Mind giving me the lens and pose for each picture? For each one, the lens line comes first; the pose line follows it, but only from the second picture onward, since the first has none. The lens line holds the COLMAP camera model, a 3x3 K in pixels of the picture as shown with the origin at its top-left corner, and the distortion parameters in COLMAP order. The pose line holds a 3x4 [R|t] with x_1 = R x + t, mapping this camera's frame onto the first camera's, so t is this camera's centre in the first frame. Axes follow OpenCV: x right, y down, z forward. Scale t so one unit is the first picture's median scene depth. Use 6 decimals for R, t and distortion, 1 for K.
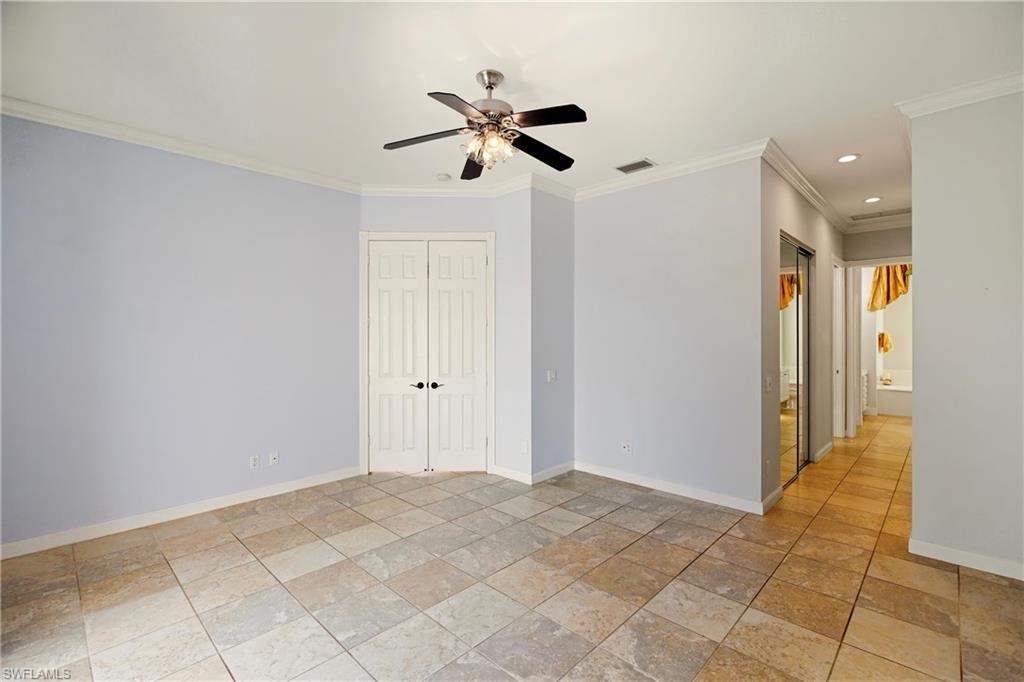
lens RADIAL K [[463.1, 0, 517.7], [0, 463.1, 334.3], [0, 0, 1]] dist [-0.012316, 0.002621]
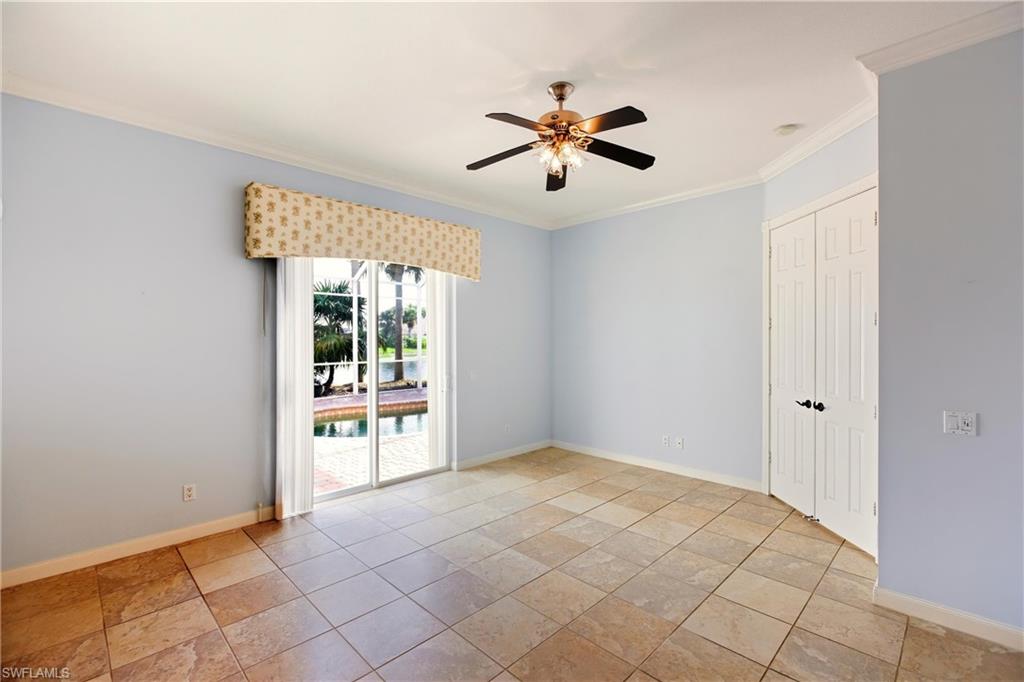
lens RADIAL K [[463.1, 0, 517.6], [0, 463.1, 340.1], [0, 0, 1]] dist [-0.012316, 0.002621]
pose [[-0.039381, 0.008825, -0.999185, 0.746429], [0.002852, 0.999958, 0.008719, -0.003907], [0.999220, -0.002507, -0.039404, 0.723650]]
